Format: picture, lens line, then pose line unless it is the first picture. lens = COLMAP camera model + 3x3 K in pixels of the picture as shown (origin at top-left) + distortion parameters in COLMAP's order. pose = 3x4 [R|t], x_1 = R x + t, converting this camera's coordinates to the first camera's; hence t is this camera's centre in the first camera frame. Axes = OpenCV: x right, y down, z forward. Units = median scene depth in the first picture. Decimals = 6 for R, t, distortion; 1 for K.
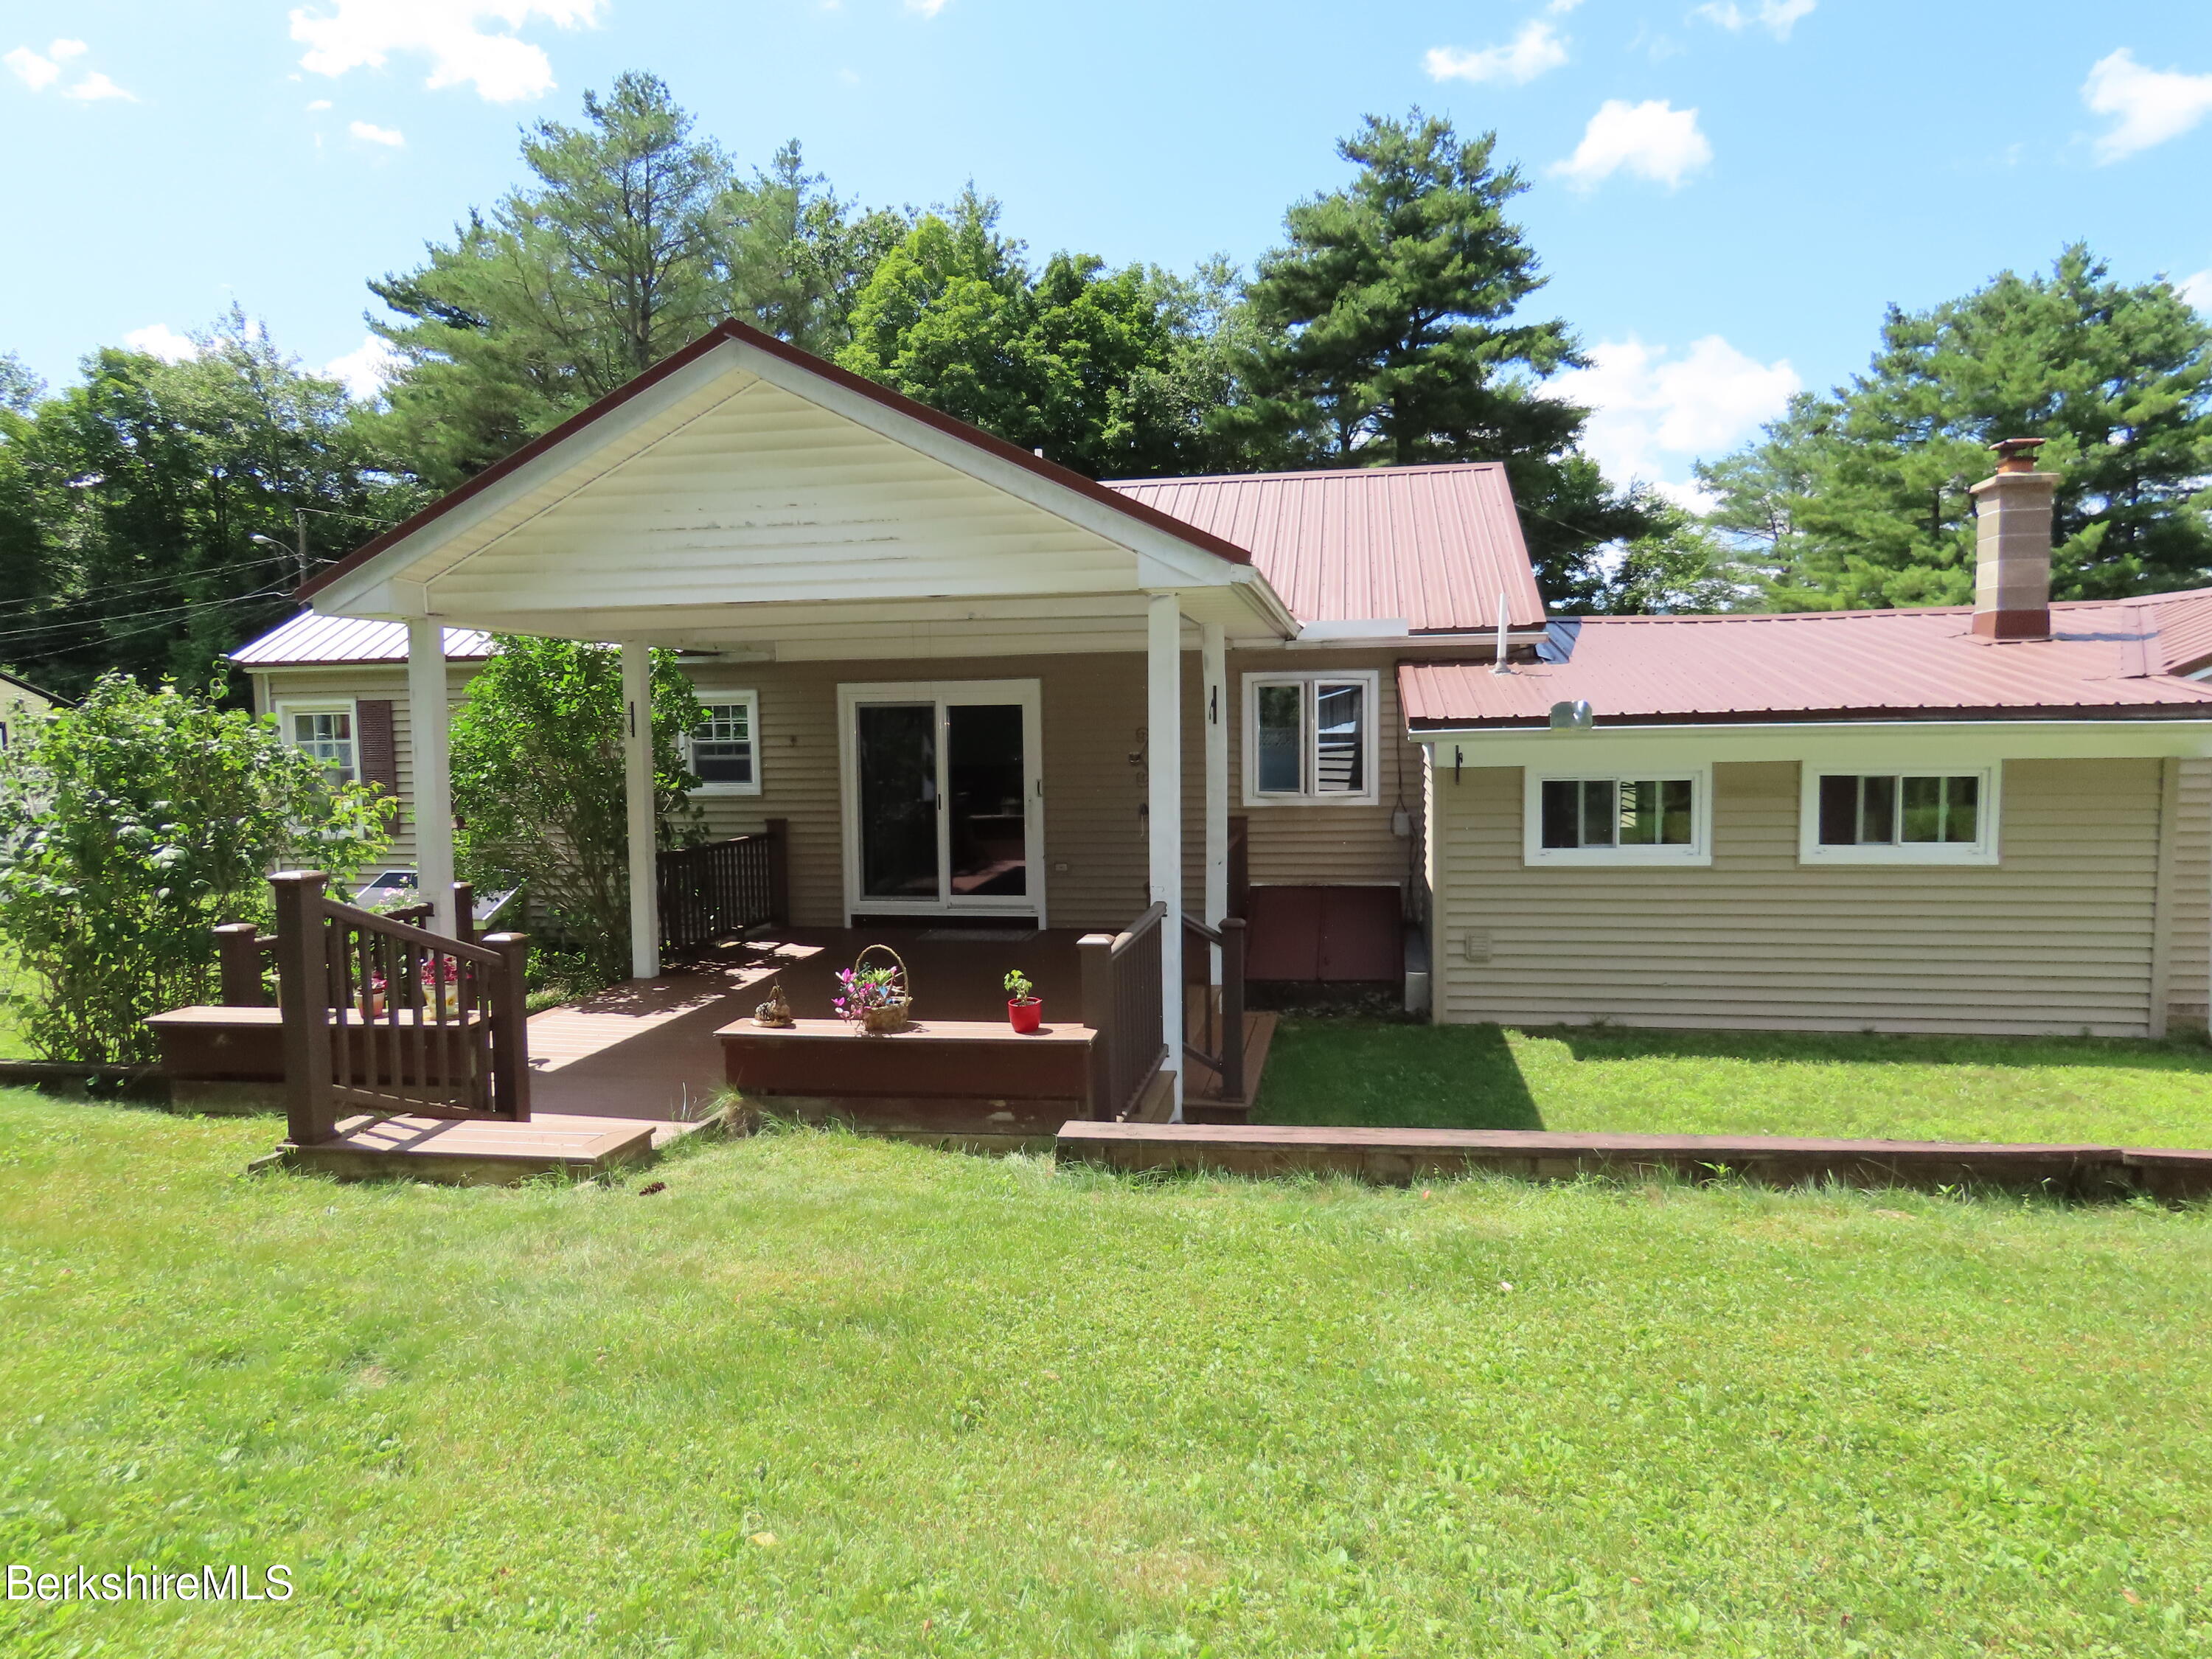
lens RADIAL K [[1412.7, 0, 1110.8], [0, 1412.7, 820.6], [0, 0, 1]] dist [-0.004046, -0.003796]
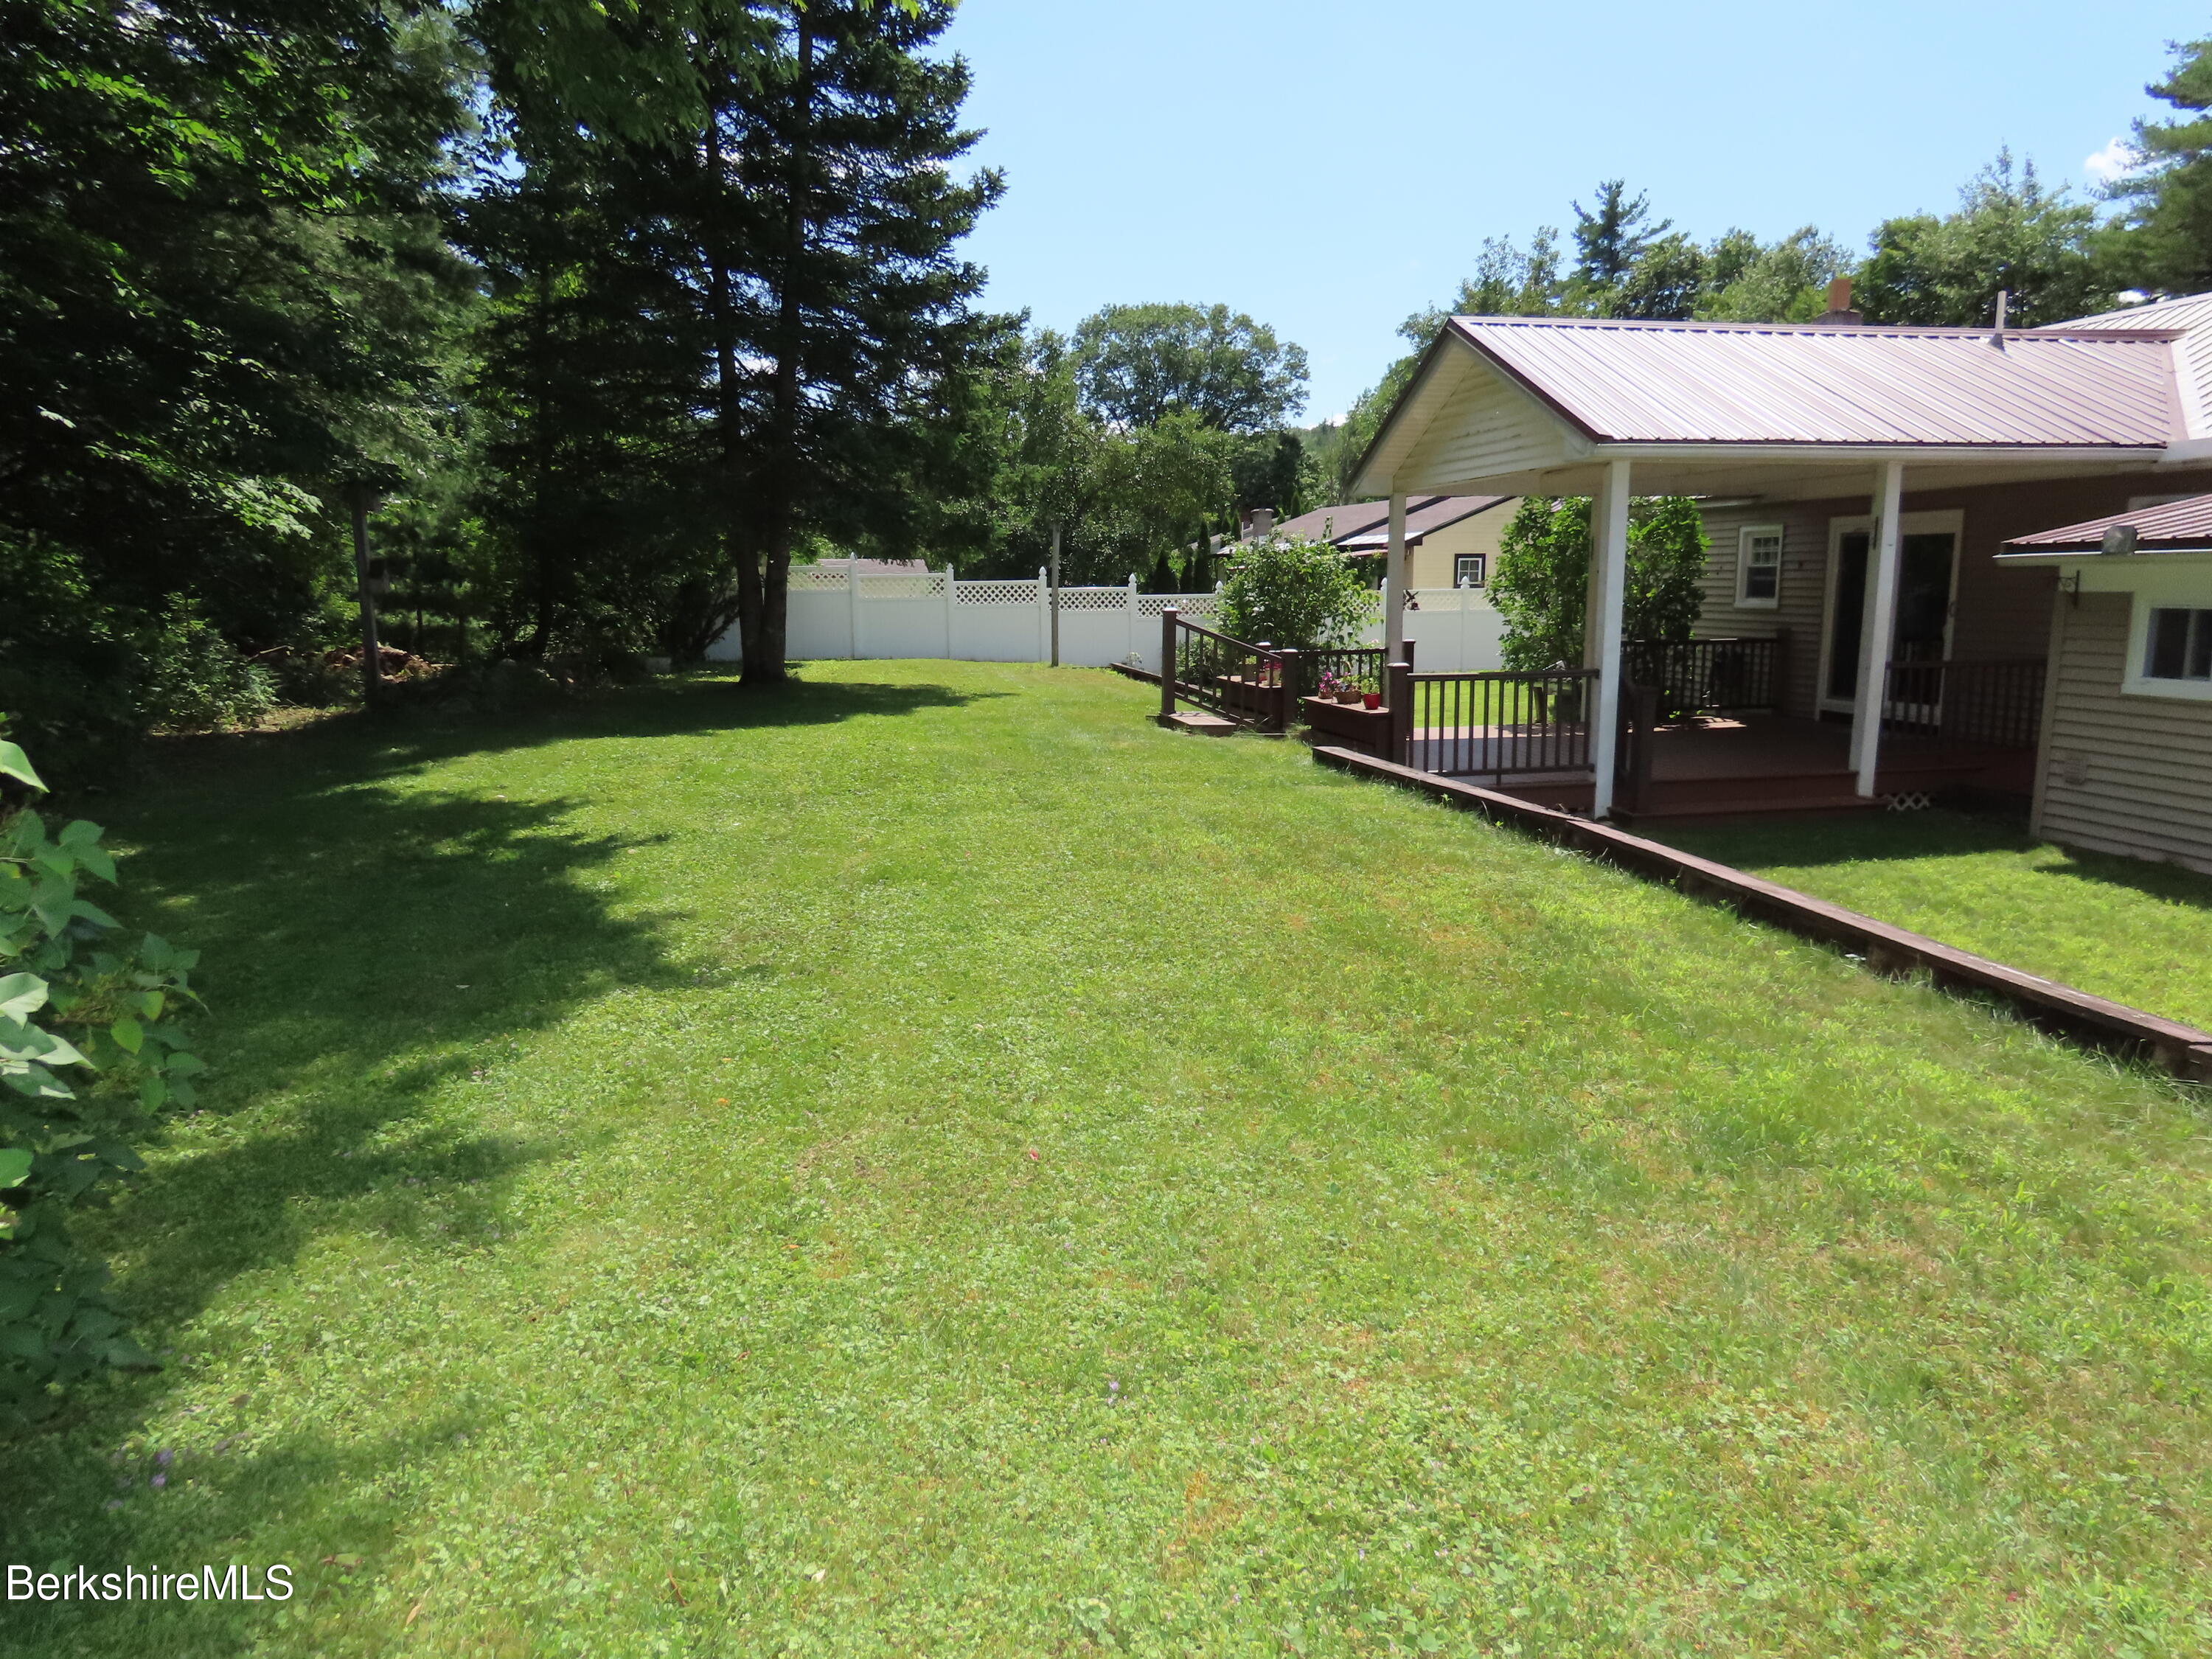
lens RADIAL K [[1412.7, 0, 1110.8], [0, 1412.7, 820.6], [0, 0, 1]] dist [-0.004046, -0.003796]
pose [[0.365058, 0.172268, -0.914908, 0.215948], [-0.064665, 0.985050, 0.159673, 0.001779], [0.928736, 0.000872, 0.370740, -0.007155]]
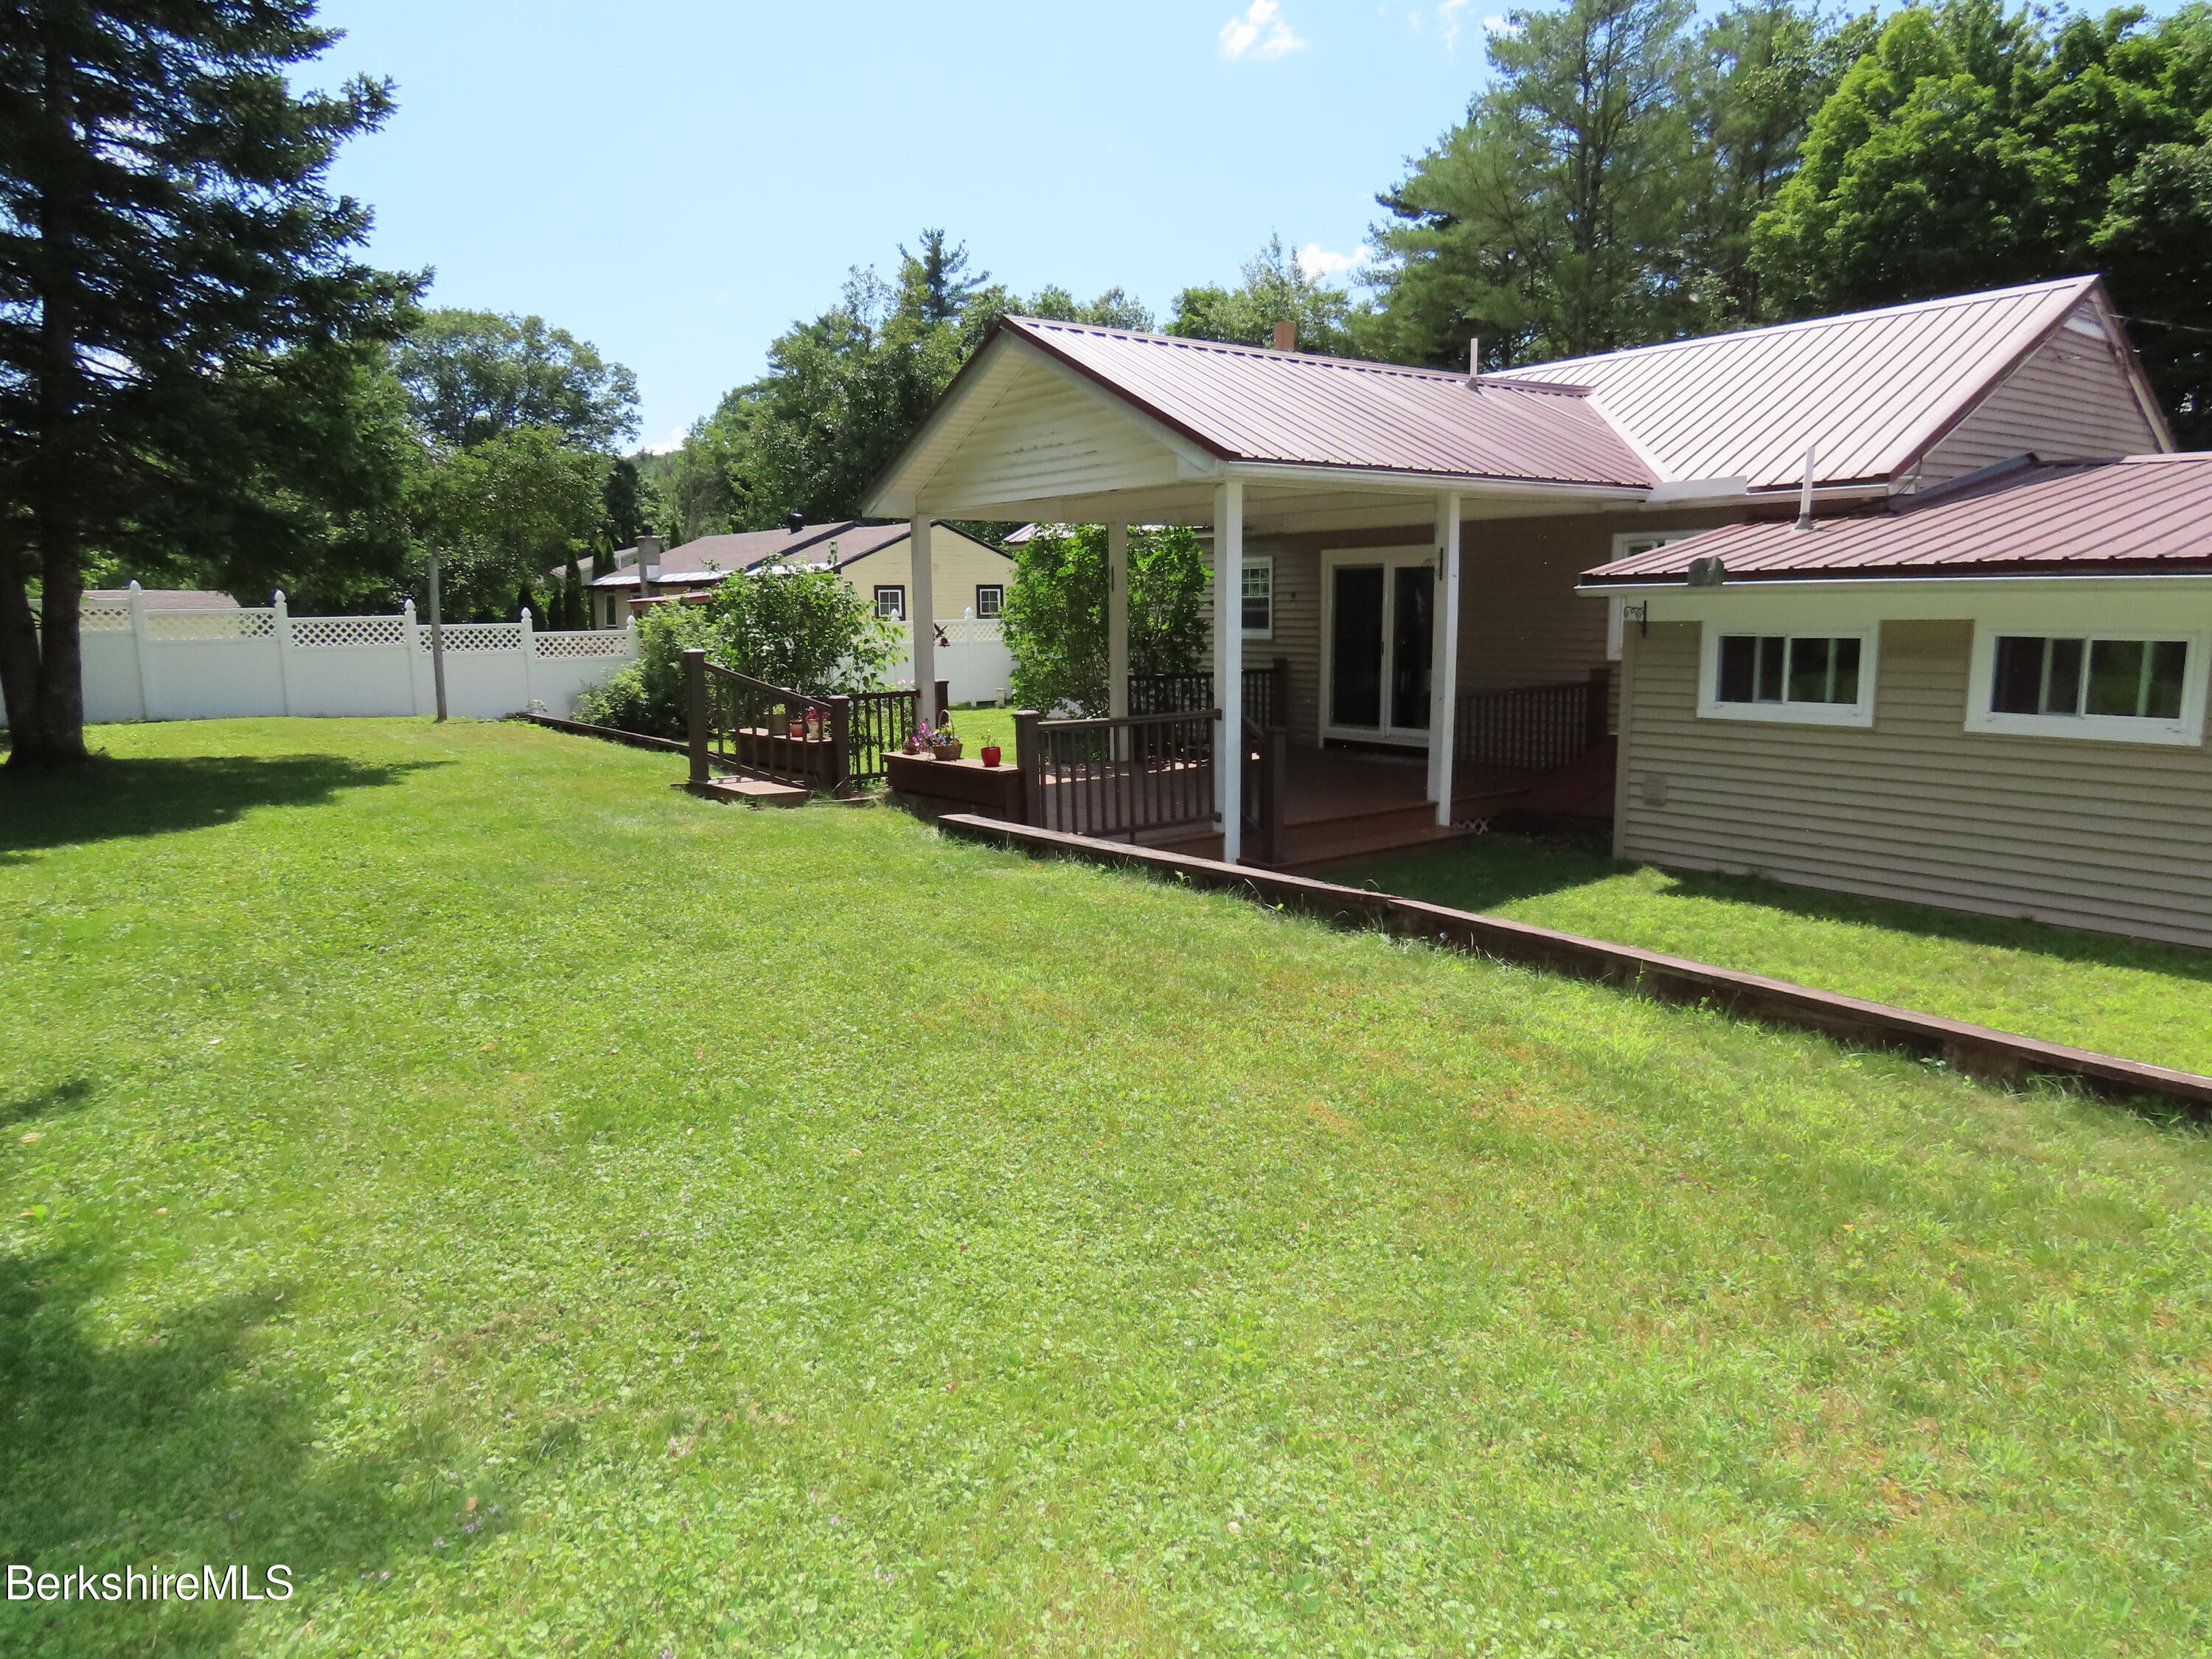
lens RADIAL K [[1402.9, 0, 1106.2], [0, 1402.9, 837.8], [0, 0, 1]] dist [-0.008751, 0.003176]
pose [[0.740381, 0.119779, -0.661430, 0.150572], [-0.049810, 0.991066, 0.123719, 0.003145], [0.670340, -0.058654, 0.739733, -0.015988]]
